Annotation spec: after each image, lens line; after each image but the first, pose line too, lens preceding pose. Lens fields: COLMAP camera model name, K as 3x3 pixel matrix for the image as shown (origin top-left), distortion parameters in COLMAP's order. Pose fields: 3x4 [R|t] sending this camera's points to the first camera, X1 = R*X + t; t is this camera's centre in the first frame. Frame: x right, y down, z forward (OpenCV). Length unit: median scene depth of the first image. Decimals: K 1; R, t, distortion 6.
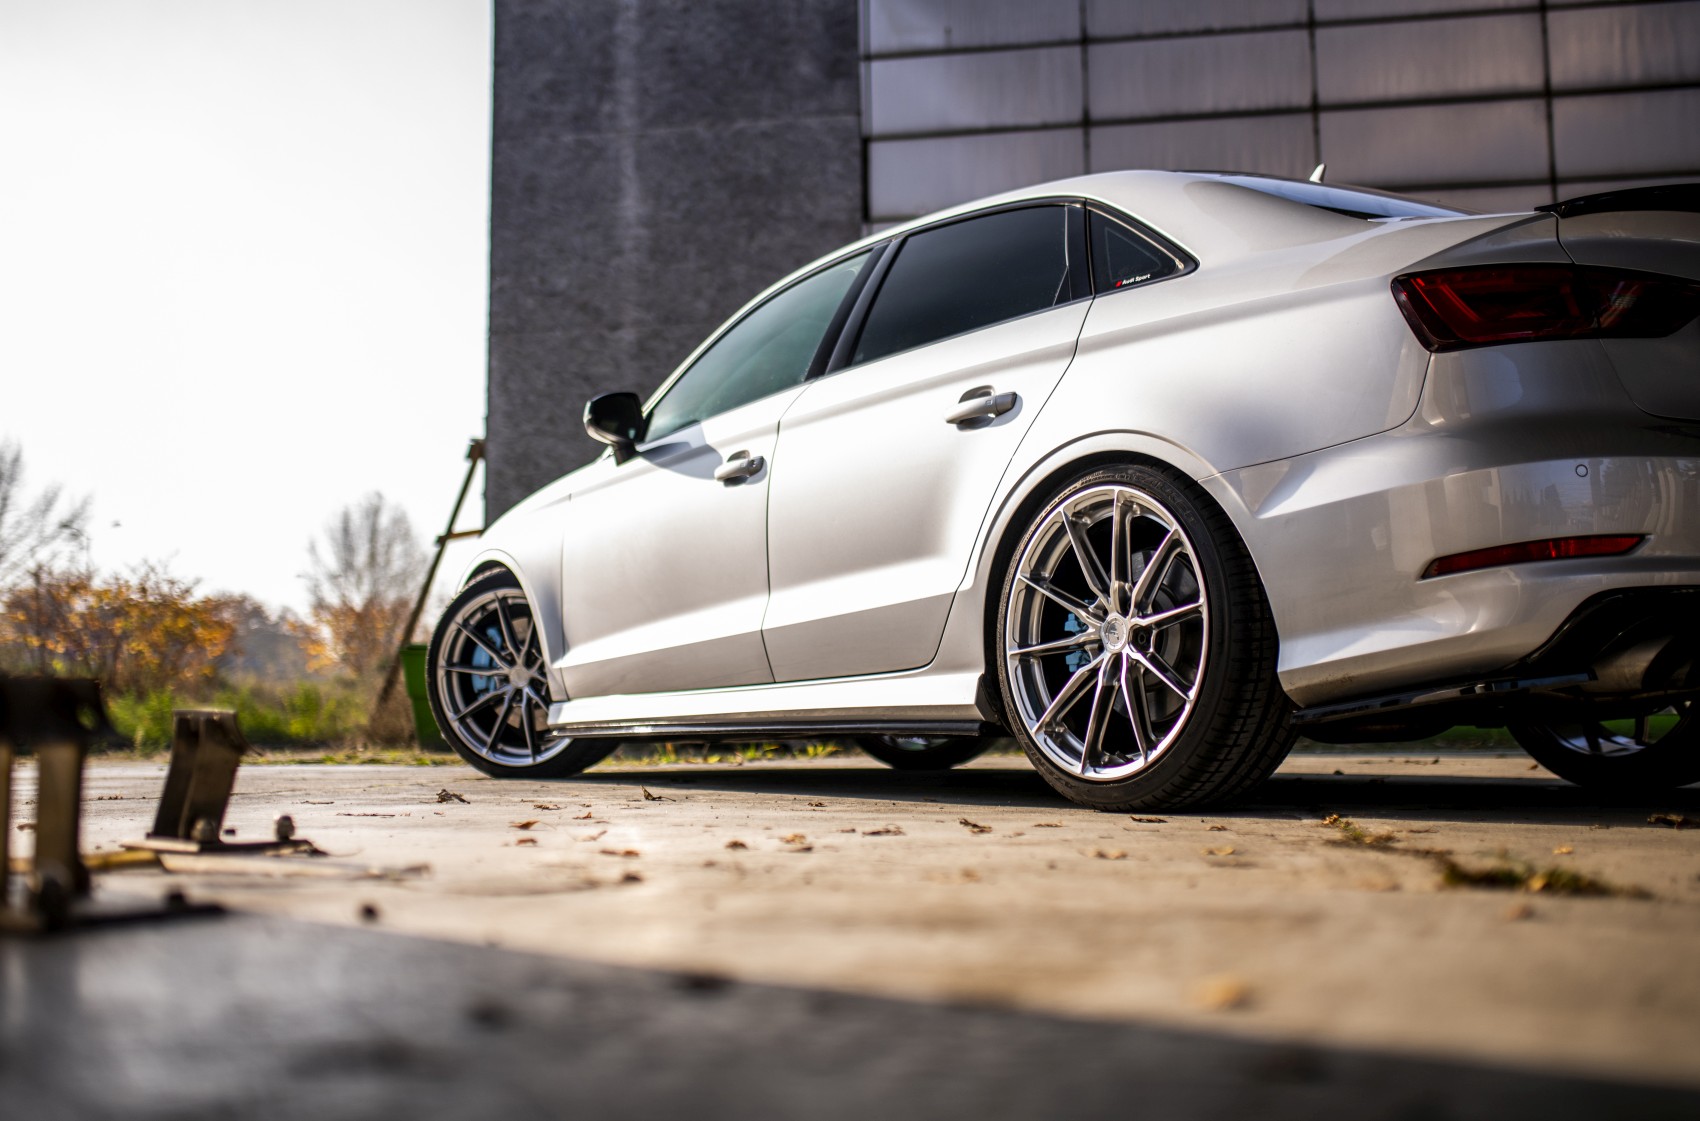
lens RADIAL K [[1757.4, 0, 833.7], [0, 1757.4, 568.2], [0, 0, 1]] dist [-0.024355, 0.000000]
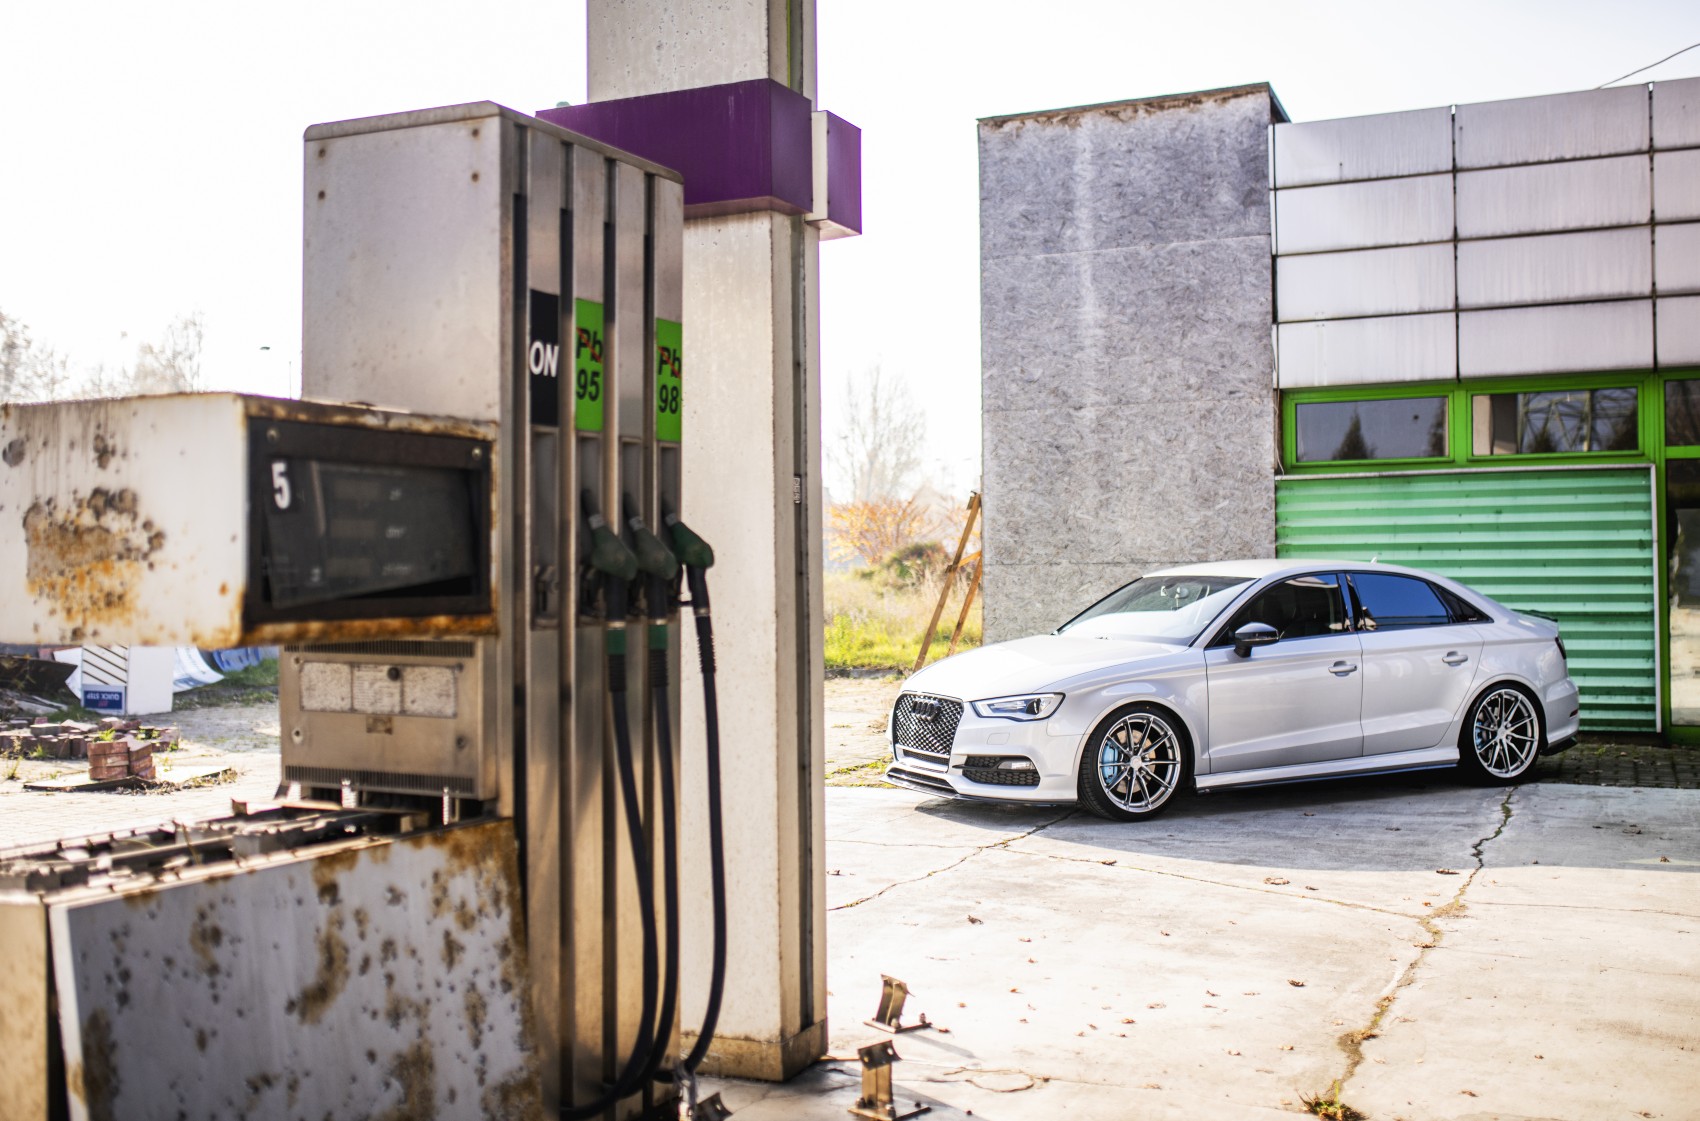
lens RADIAL K [[1757.4, 0, 883.7], [0, 1757.4, 542.2], [0, 0, 1]] dist [-0.024355, 0.000000]
pose [[0.968887, -0.007350, -0.247394, 0.056285], [0.029455, 0.995879, 0.085771, -0.156054], [0.245744, -0.090390, 0.965111, -0.297180]]
